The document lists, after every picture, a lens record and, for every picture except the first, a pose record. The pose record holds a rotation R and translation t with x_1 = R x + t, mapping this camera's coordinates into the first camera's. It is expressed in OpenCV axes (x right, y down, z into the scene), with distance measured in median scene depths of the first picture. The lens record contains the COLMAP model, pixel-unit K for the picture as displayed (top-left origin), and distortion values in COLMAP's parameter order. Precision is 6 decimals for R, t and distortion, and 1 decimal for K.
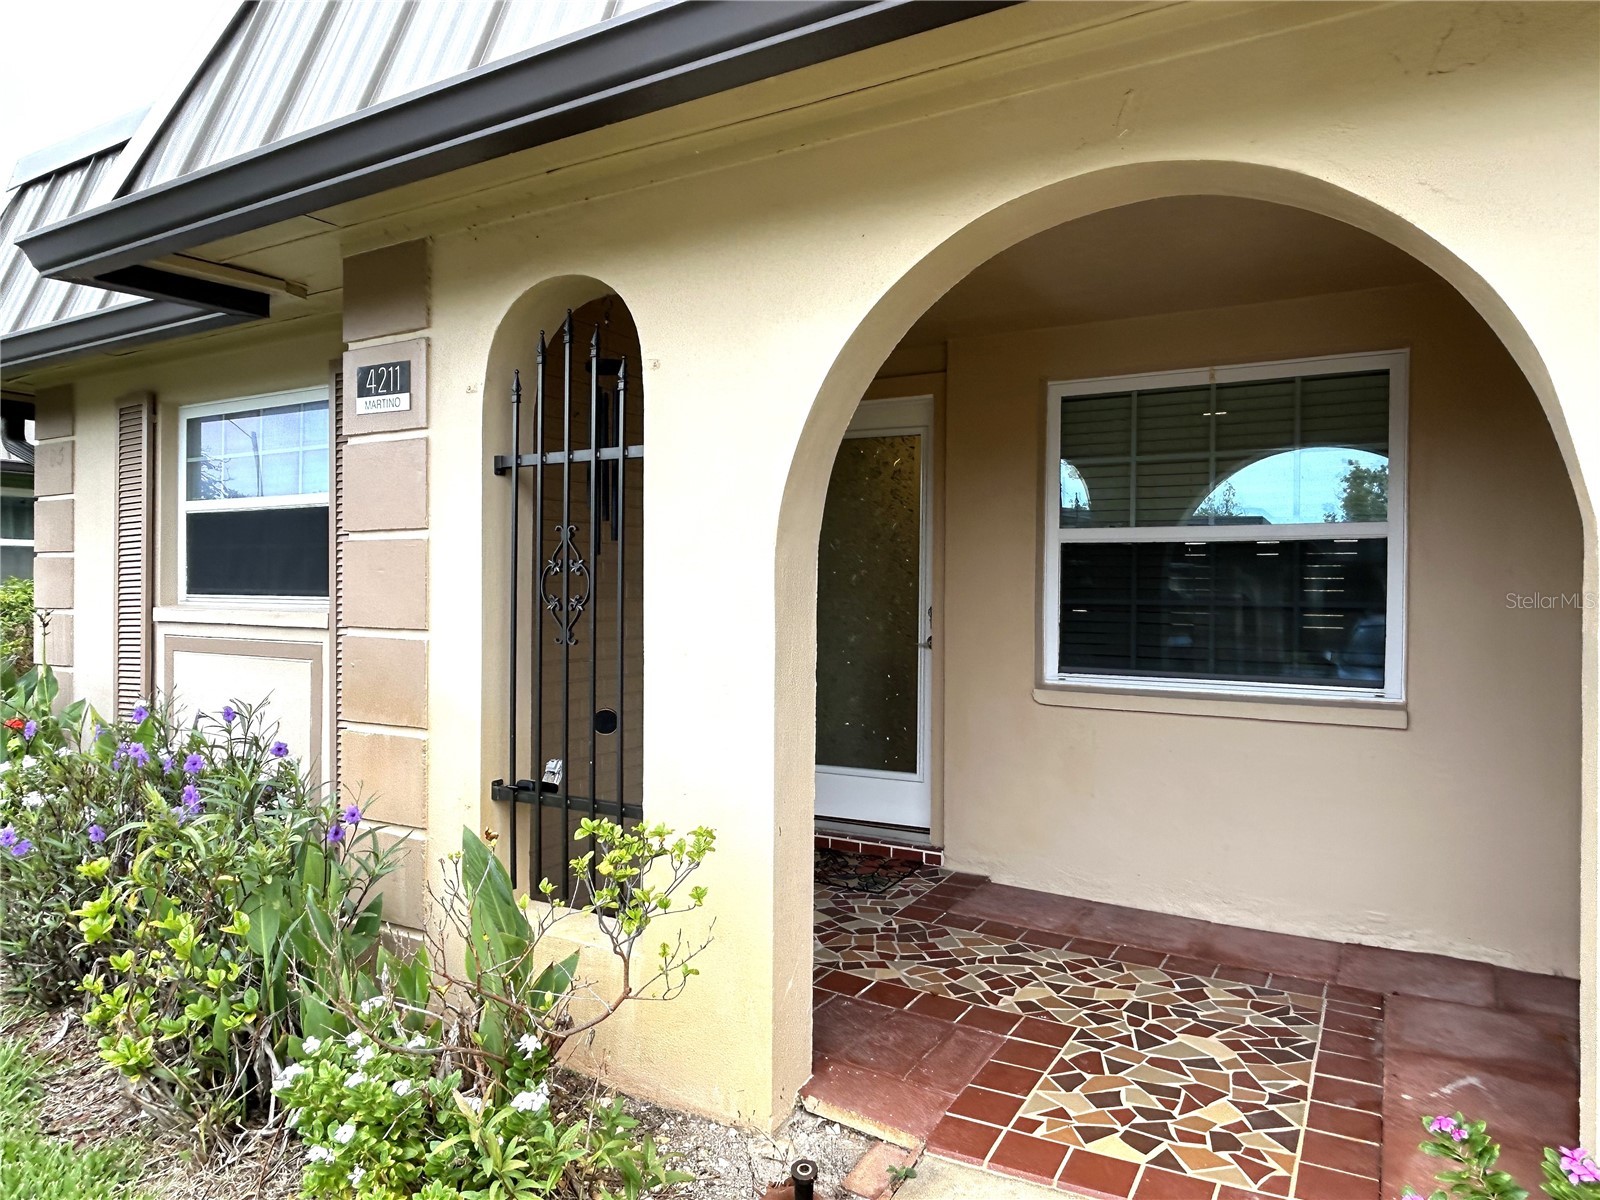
lens RADIAL K [[1047.5, 0, 801.6], [0, 1047.5, 596.2], [0, 0, 1]] dist [-0.008333, -0.002385]
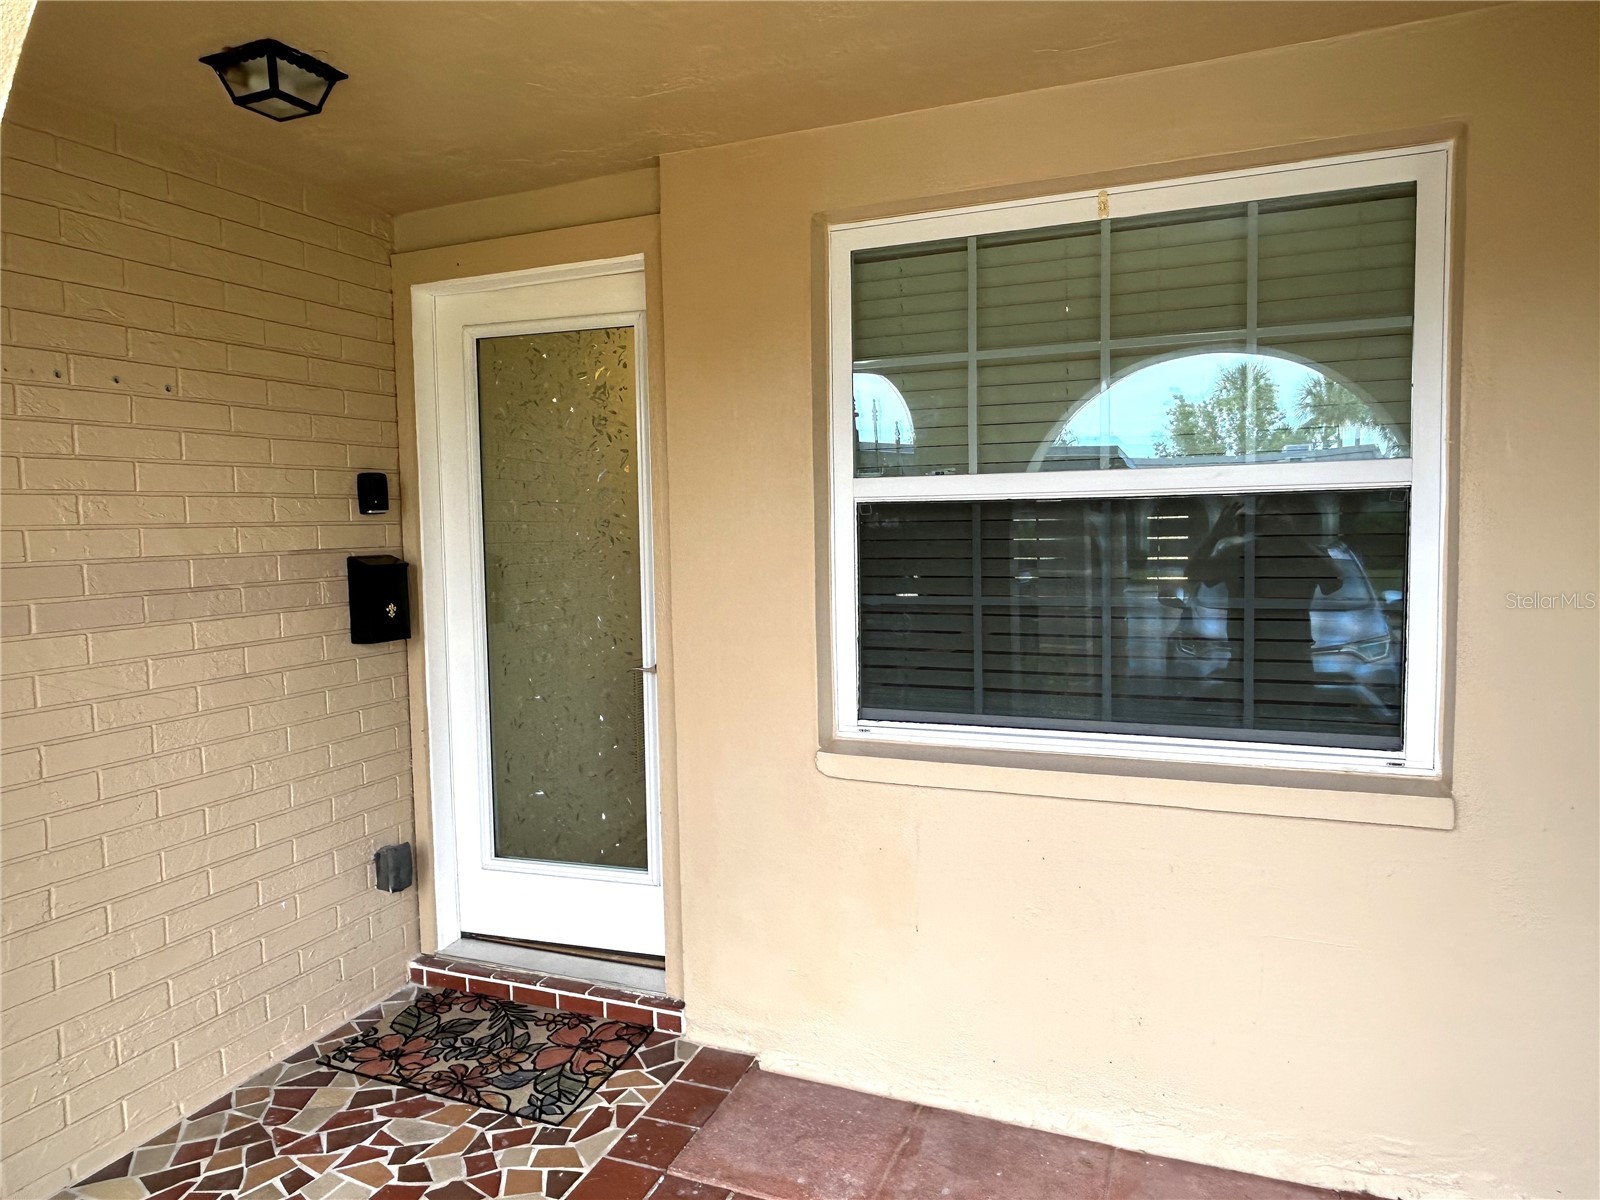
lens RADIAL K [[1047.5, 0, 799.8], [0, 1047.5, 610.2], [0, 0, 1]] dist [-0.008333, -0.002385]
pose [[0.987950, -0.039178, 0.149731, 0.126919], [0.029040, 0.997173, 0.069303, -0.032785], [-0.152023, -0.064120, 0.986295, 0.422828]]
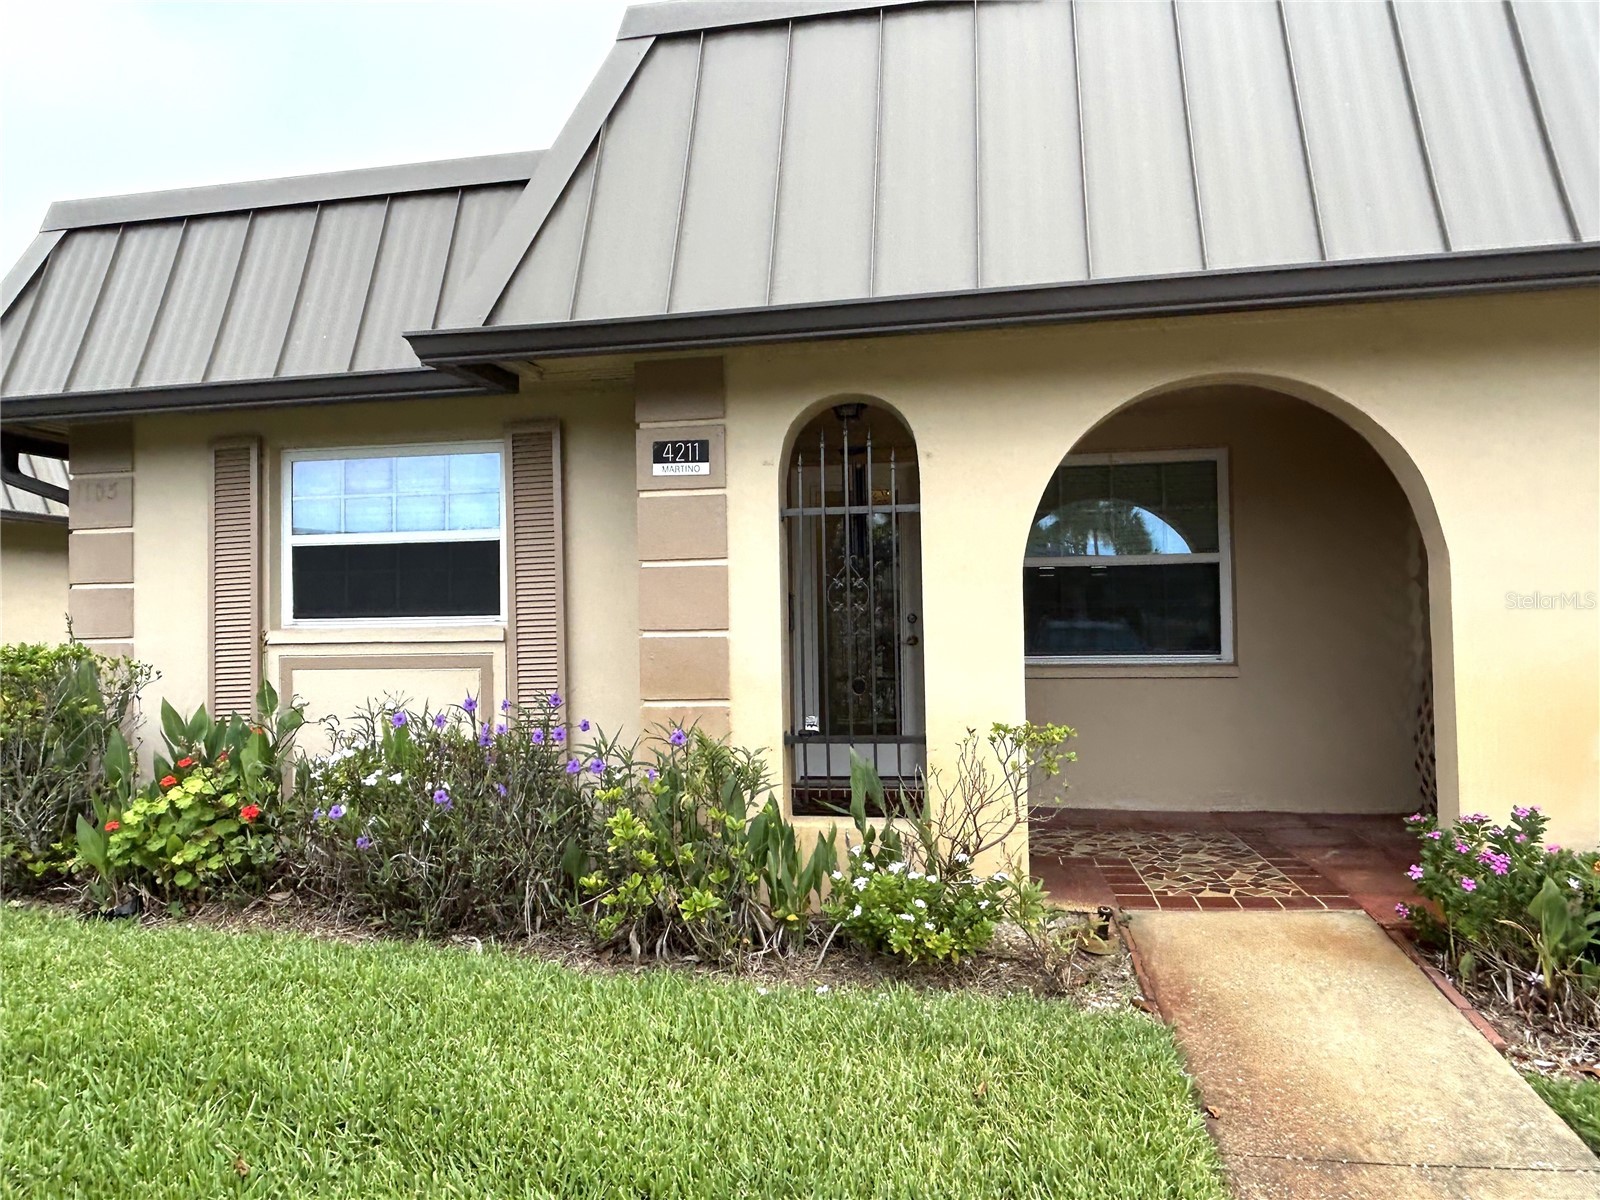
lens RADIAL K [[1047.5, 0, 799.9], [0, 1047.5, 593.5], [0, 0, 1]] dist [-0.008333, -0.002385]
pose [[0.936529, -0.015613, 0.350243, -0.544266], [0.026925, 0.999260, -0.027450, 0.018210], [-0.349556, 0.035138, 0.936256, -0.262812]]
